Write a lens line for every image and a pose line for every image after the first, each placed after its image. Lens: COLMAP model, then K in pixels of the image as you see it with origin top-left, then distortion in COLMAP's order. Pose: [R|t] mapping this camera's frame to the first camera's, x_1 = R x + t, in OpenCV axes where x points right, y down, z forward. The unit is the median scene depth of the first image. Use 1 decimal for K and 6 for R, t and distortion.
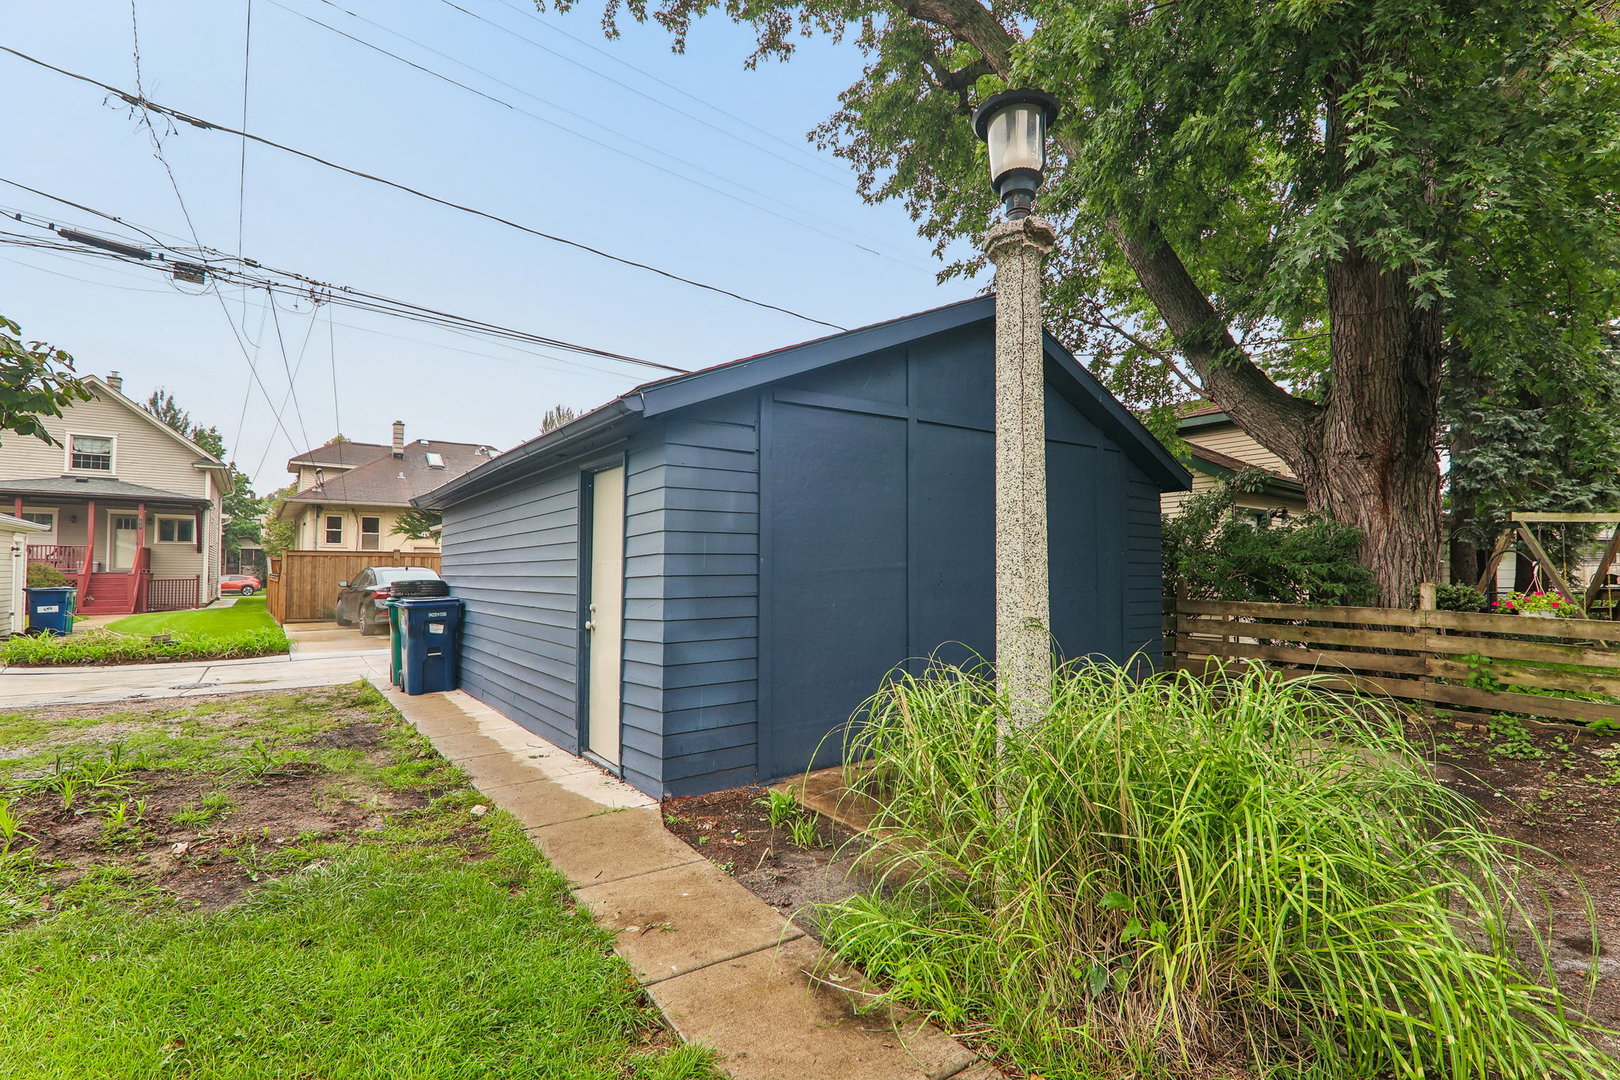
lens RADIAL K [[748.9, 0, 812.6], [0, 748.9, 541.5], [0, 0, 1]] dist [0.001859, 0.001345]
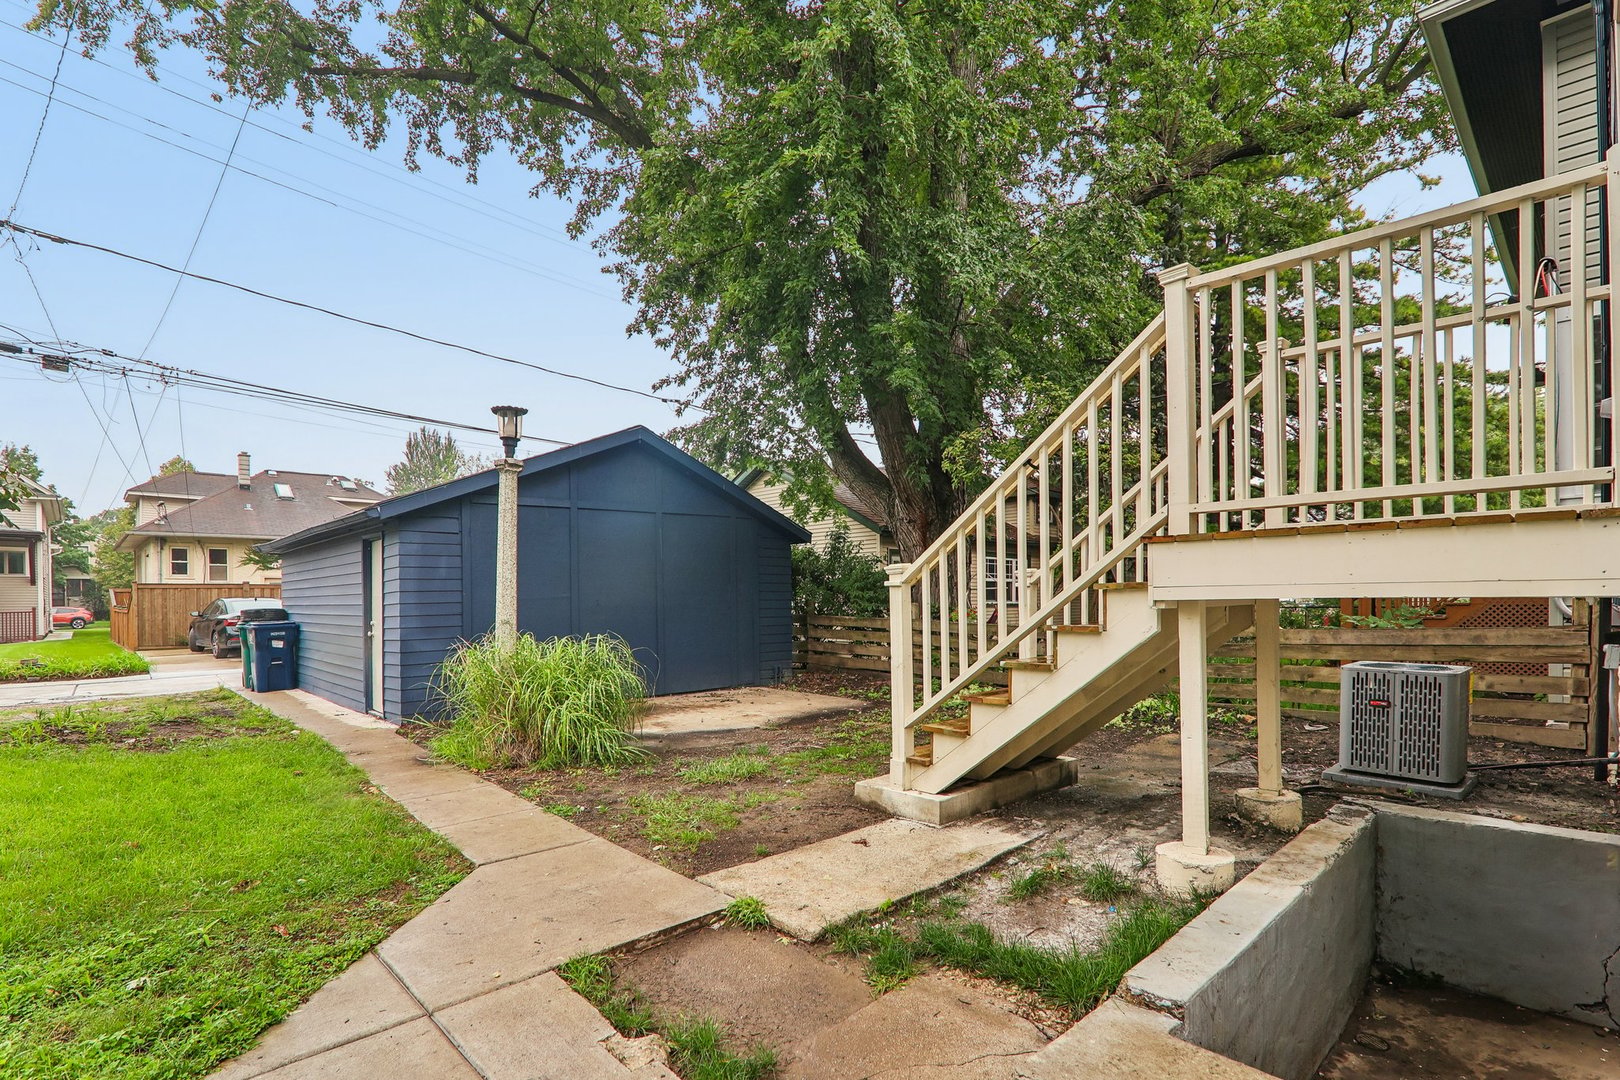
lens RADIAL K [[748.9, 0, 781.7], [0, 748.9, 601.9], [0, 0, 1]] dist [0.001859, 0.001345]
pose [[0.993707, -0.010601, 0.111506, 0.140813], [0.005378, 0.998878, 0.047042, -0.010561], [-0.111880, -0.046146, 0.992650, -0.246831]]
